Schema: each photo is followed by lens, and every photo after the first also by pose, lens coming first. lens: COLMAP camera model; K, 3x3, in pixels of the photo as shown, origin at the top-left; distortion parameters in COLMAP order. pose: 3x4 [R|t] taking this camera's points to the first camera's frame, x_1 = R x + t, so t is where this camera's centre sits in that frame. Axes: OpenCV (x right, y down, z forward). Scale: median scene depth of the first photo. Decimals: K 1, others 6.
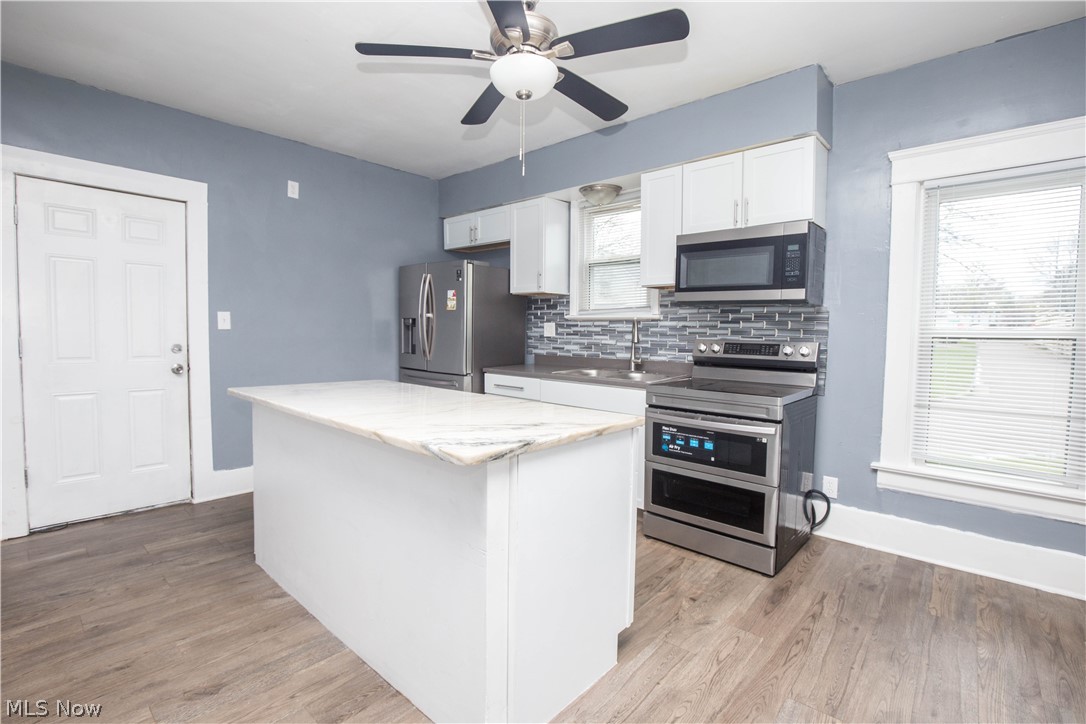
lens RADIAL K [[489.0, 0, 581.5], [0, 489.0, 350.9], [0, 0, 1]] dist [-0.028140, 0.000240]
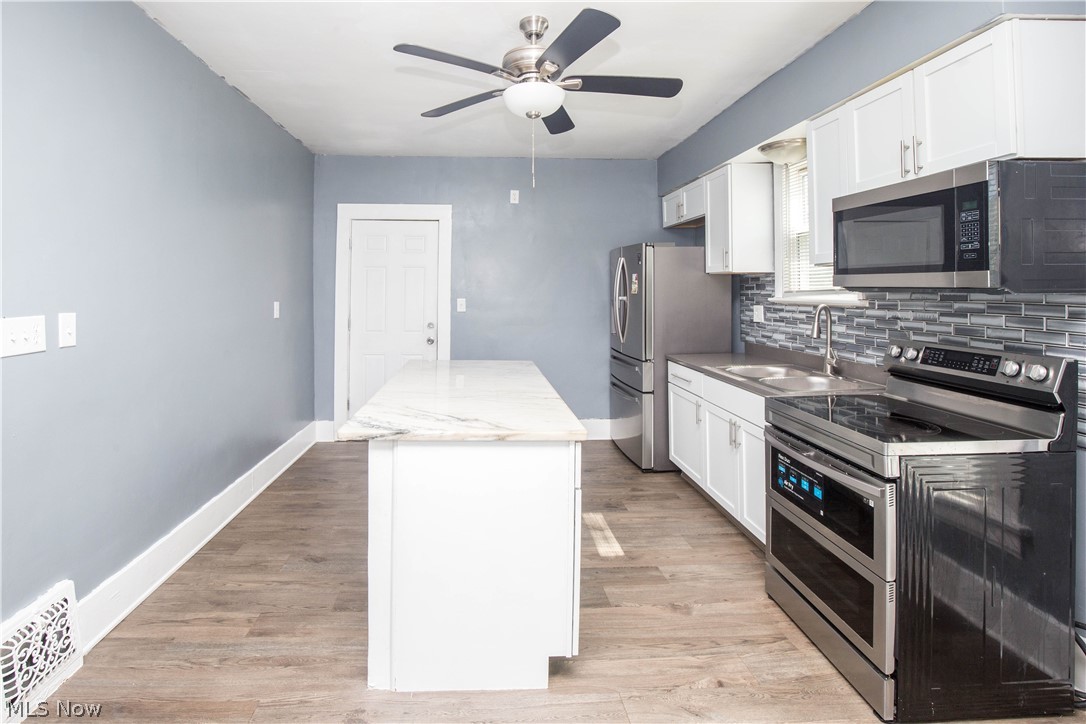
lens RADIAL K [[534.5, 0, 526.6], [0, 534.5, 276.8], [0, 0, 1]] dist [-0.024558, 0.000315]
pose [[0.697974, -0.026499, -0.715633, 0.404376], [-0.028703, 0.997477, -0.064930, -0.046785], [0.715548, 0.065860, 0.695452, 0.097438]]
